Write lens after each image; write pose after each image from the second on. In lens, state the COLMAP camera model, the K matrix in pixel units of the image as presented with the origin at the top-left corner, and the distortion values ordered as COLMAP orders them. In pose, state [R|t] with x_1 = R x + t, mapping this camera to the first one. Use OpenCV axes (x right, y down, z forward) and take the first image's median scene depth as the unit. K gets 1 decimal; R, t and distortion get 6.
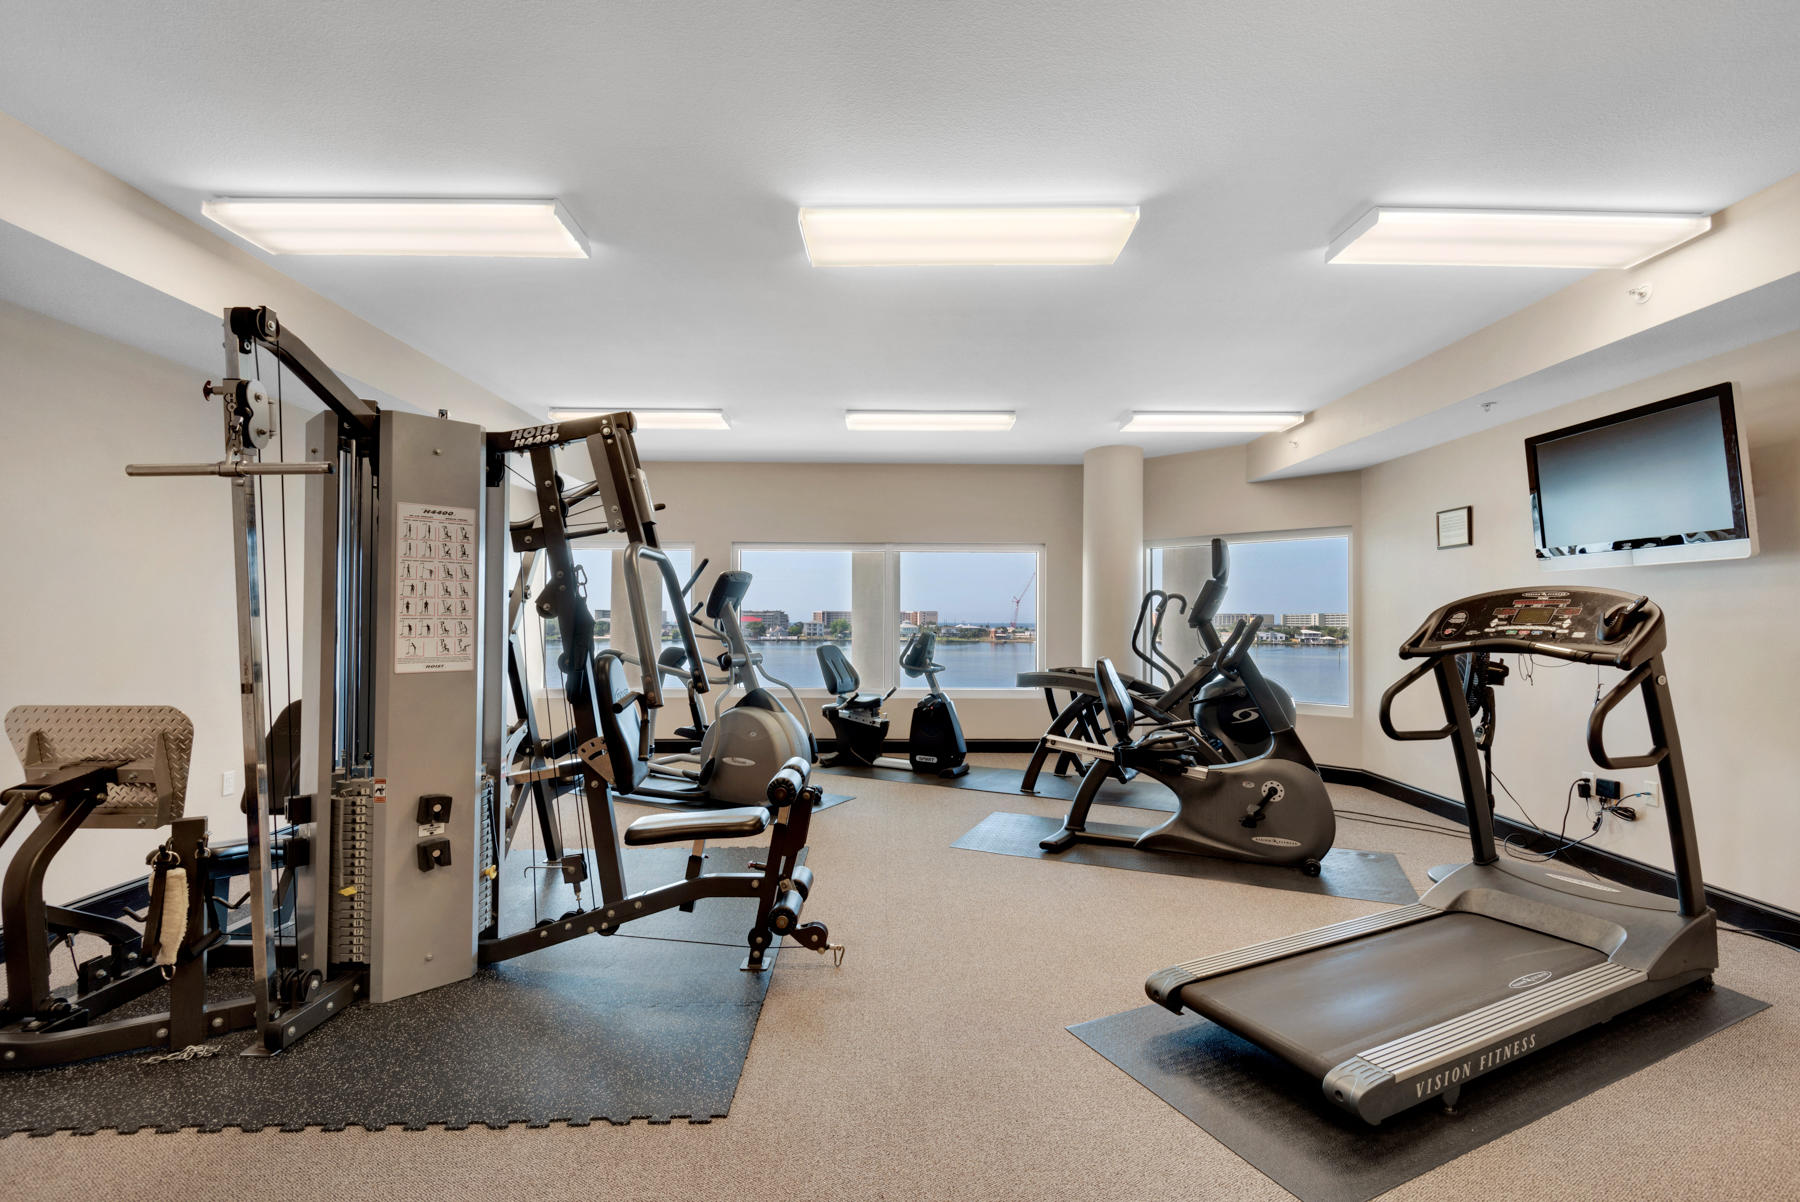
lens RADIAL K [[831.0, 0, 898.4], [0, 831.0, 607.7], [0, 0, 1]] dist [-0.009348, -0.002174]
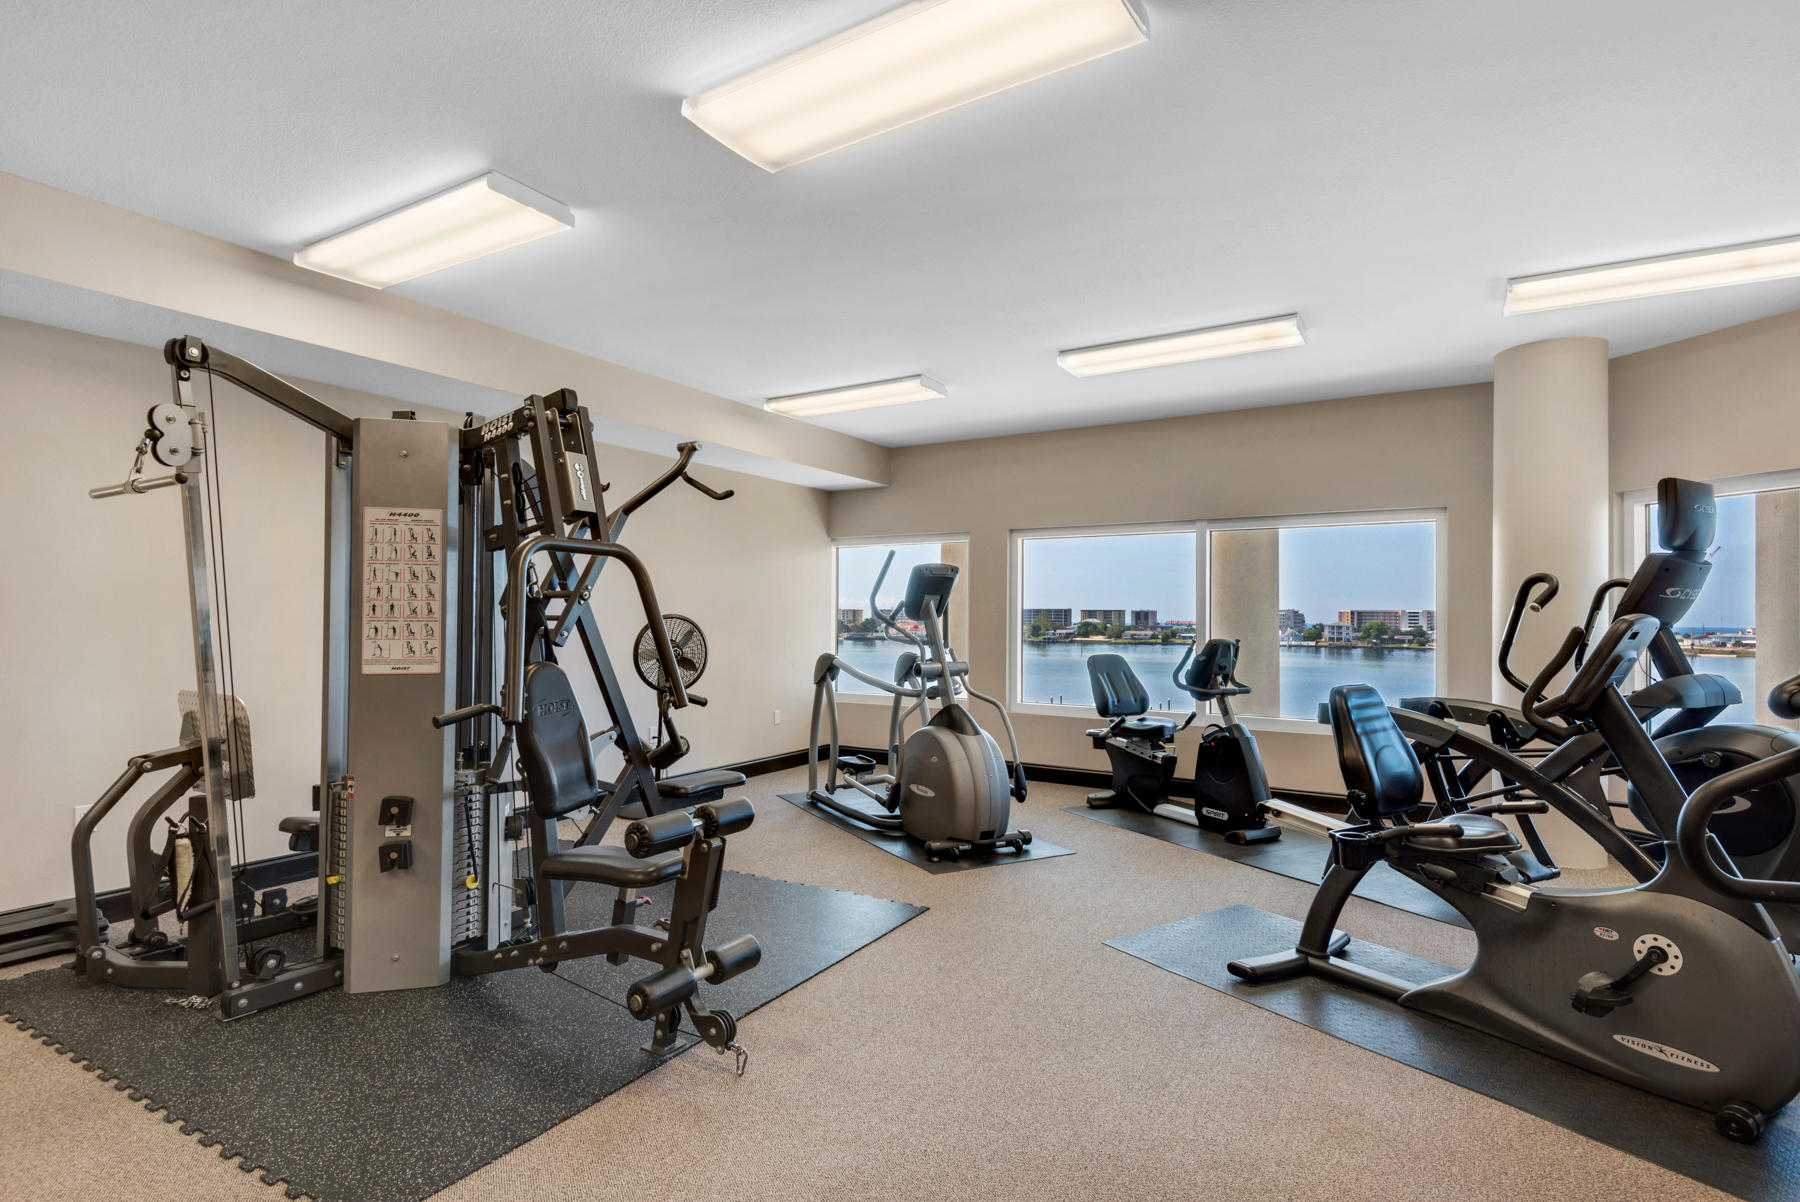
lens RADIAL K [[922.4, 0, 895.8], [0, 922.4, 606.5], [0, 0, 1]] dist [0.000461, -0.004851]
pose [[0.839521, -0.006917, -0.543284, 0.370859], [0.006352, 0.999976, -0.002917, 0.002032], [0.543291, -0.001002, 0.839544, 0.261826]]
